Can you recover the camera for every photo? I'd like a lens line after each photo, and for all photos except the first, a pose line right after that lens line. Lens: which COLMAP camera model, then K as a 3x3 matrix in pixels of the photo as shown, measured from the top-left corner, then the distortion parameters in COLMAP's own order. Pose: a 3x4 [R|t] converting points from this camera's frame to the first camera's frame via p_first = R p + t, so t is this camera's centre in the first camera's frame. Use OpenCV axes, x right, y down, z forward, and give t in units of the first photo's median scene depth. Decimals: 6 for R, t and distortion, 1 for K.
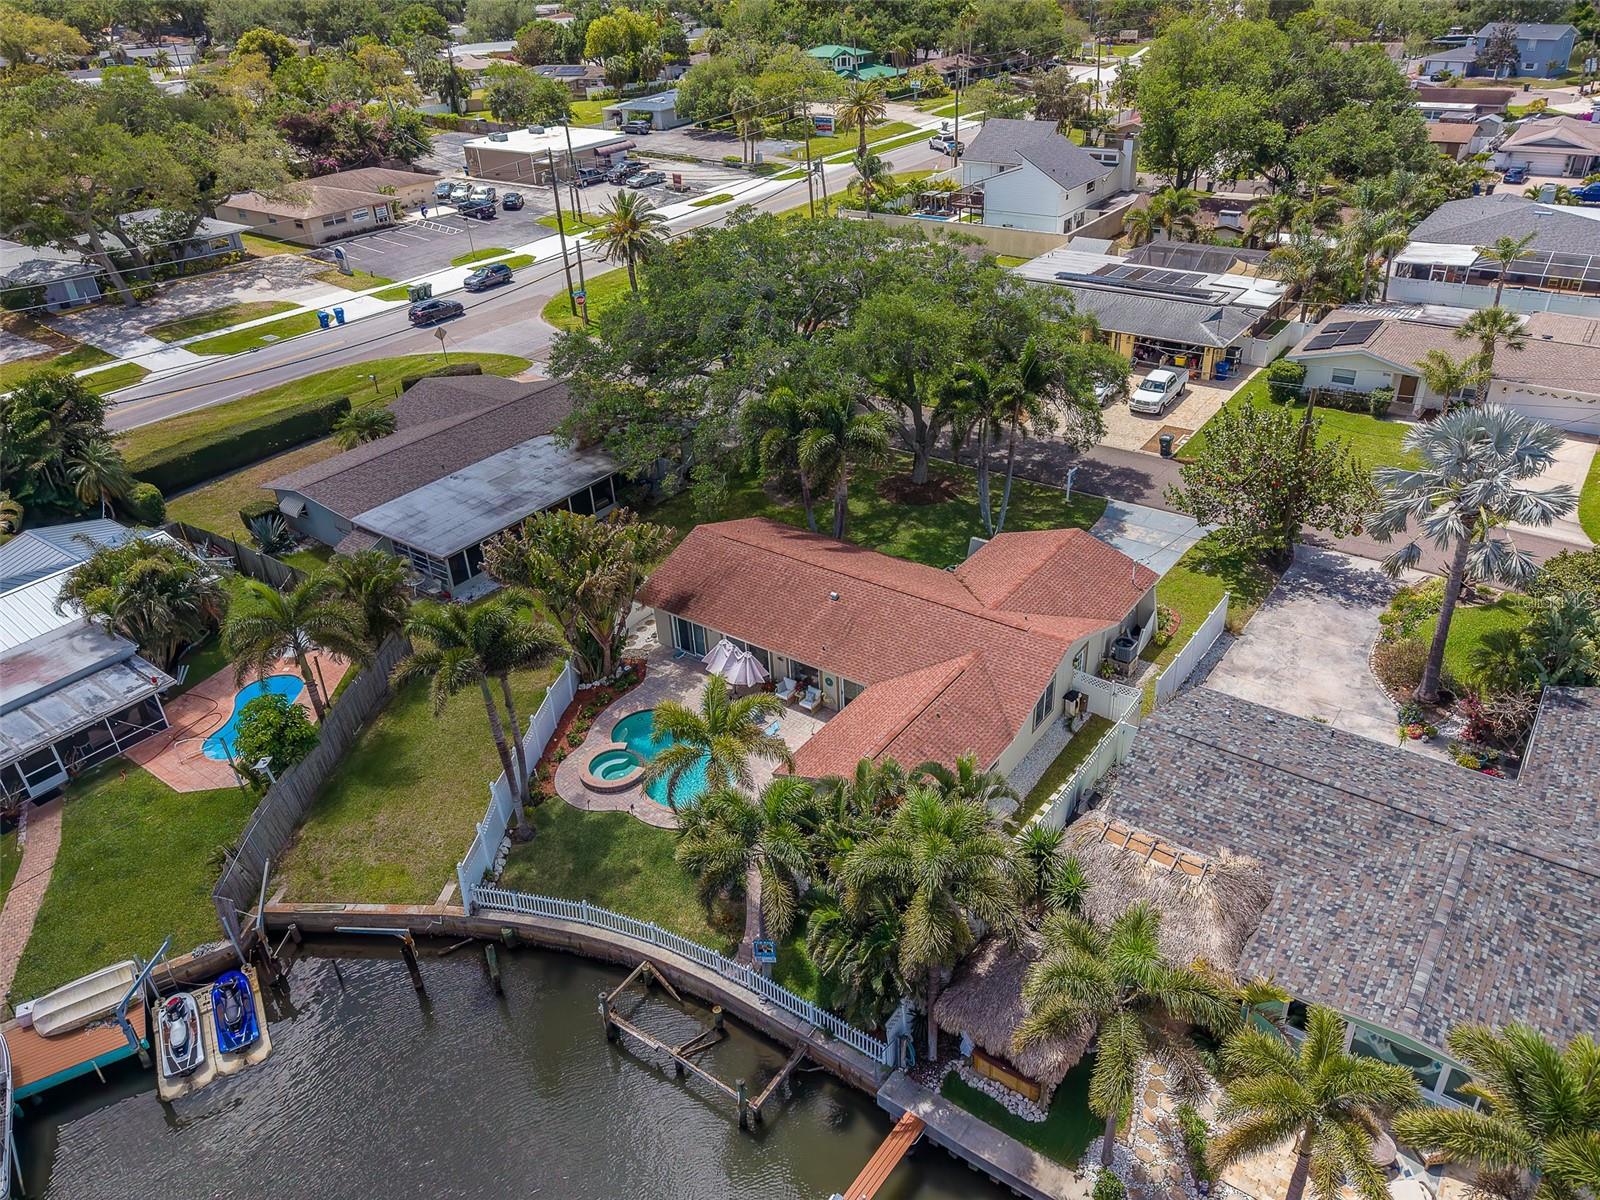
lens RADIAL K [[1143.3, 0, 825.8], [0, 1143.3, 597.9], [0, 0, 1]] dist [0.022967, -0.003927]
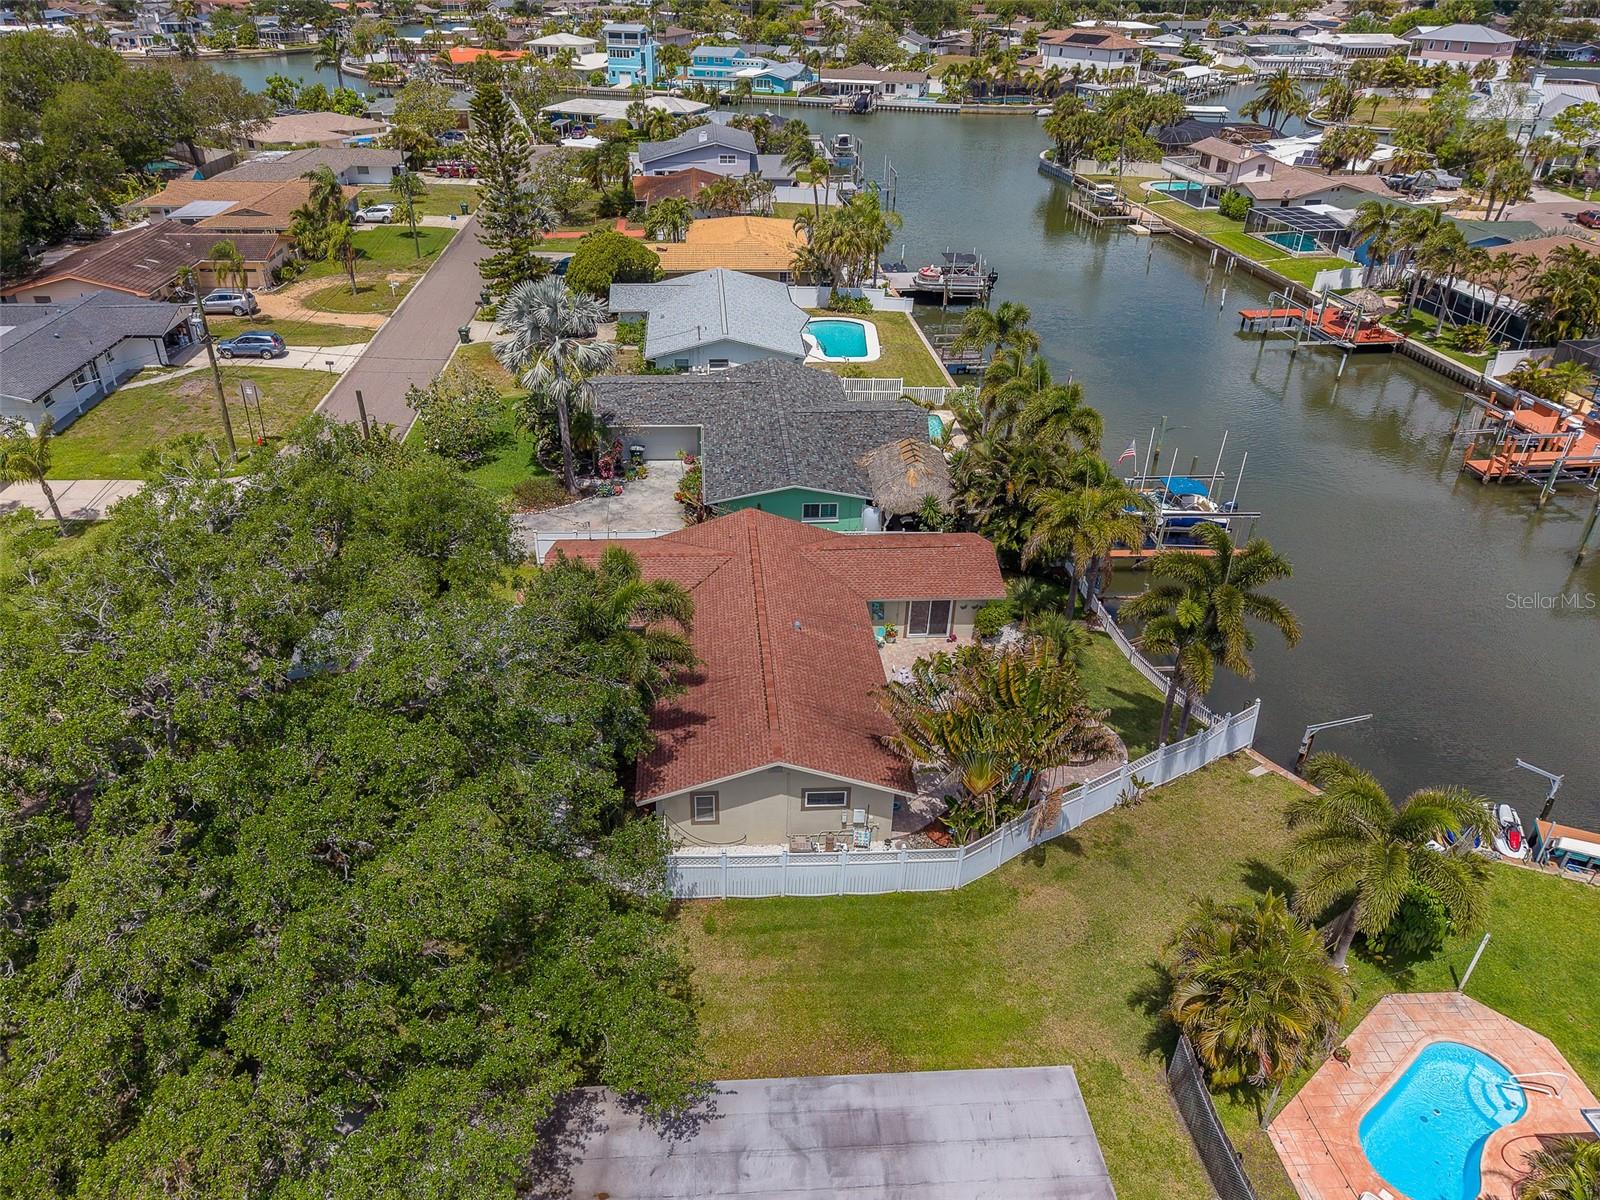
lens RADIAL K [[1095.3, 0, 768.6], [0, 1095.3, 599.1], [0, 0, 1]] dist [0.016354, 0.000191]
pose [[-0.630343, -0.366458, 0.684380, -0.678786], [0.407328, 0.594353, 0.693418, -0.752973], [-0.660872, 0.715858, -0.225378, 1.387376]]
